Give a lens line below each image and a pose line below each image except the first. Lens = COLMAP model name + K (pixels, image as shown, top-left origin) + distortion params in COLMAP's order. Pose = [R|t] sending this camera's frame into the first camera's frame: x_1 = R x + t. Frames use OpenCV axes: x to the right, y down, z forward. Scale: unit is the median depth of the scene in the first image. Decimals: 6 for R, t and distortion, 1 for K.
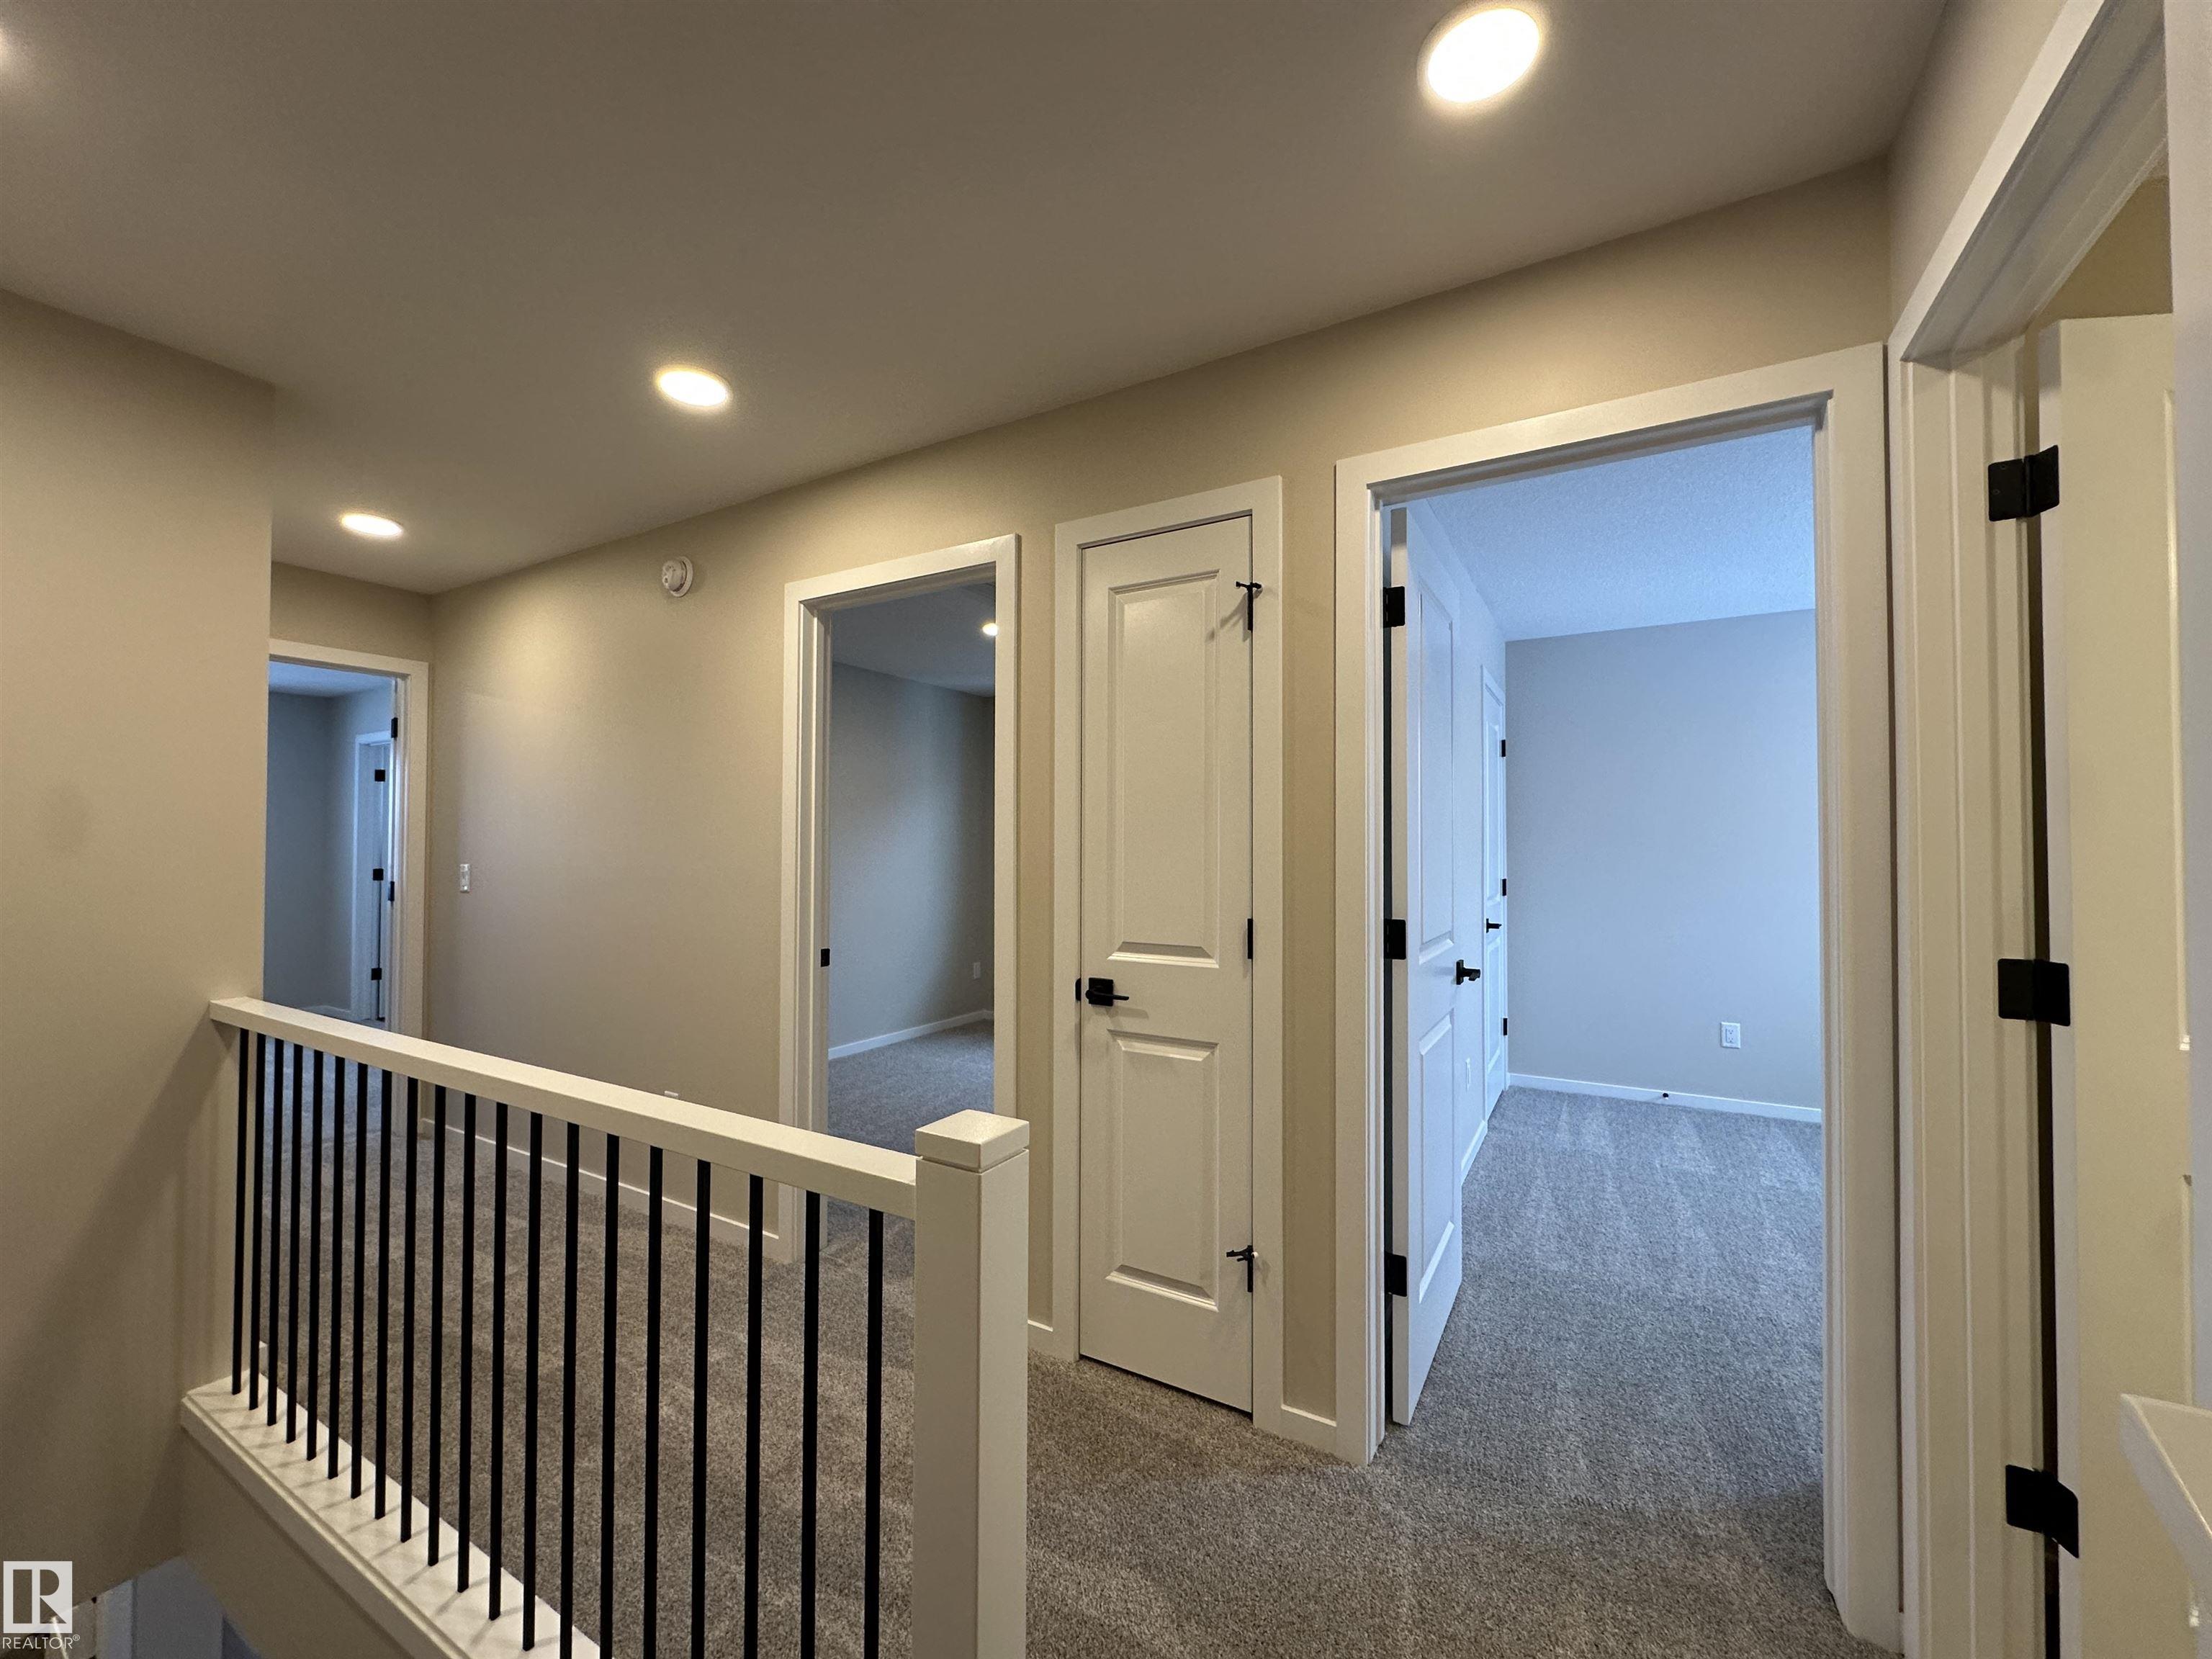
lens RADIAL K [[882.3, 0, 1100.5], [0, 882.3, 829.7], [0, 0, 1]] dist [-0.000759, 0.000328]
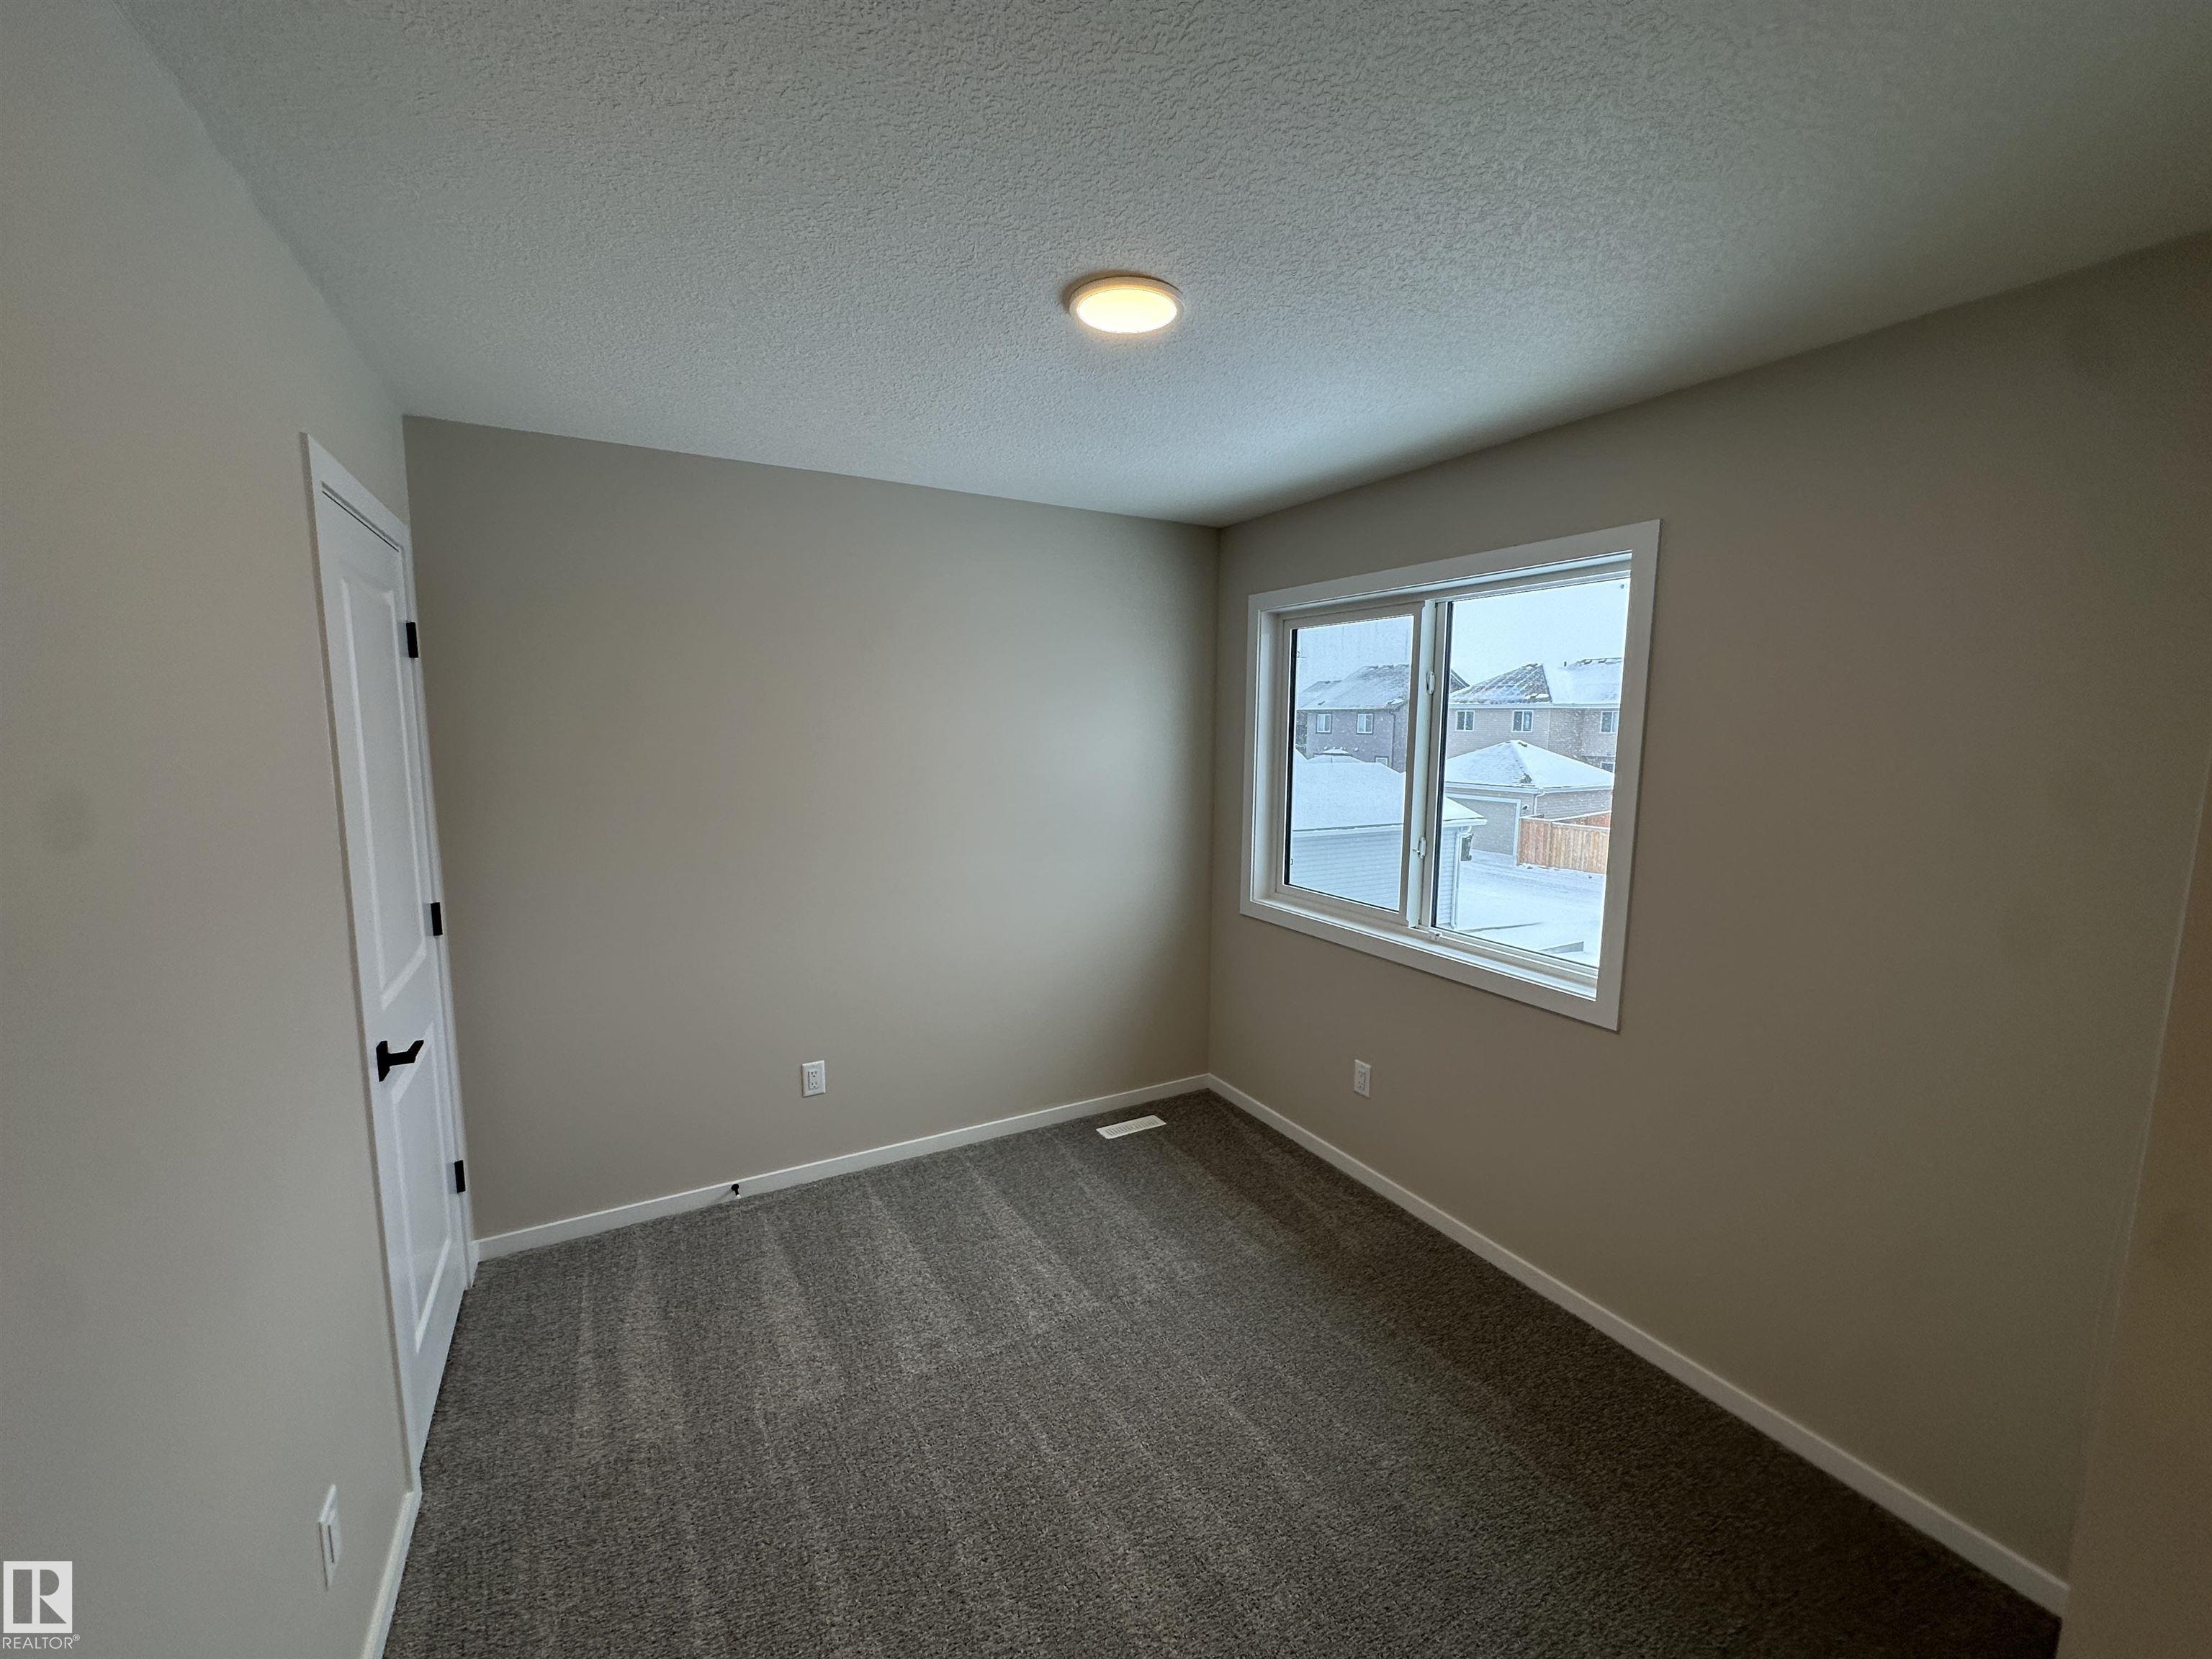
lens RADIAL K [[882.1, 0, 1105.8], [0, 882.1, 830.7], [0, 0, 1]] dist [-0.001438, 0.000530]
pose [[0.506012, -0.104730, 0.856144, 0.244021], [-0.015571, 0.991330, 0.130470, -0.063768], [-0.862386, -0.079350, 0.499995, 0.455283]]
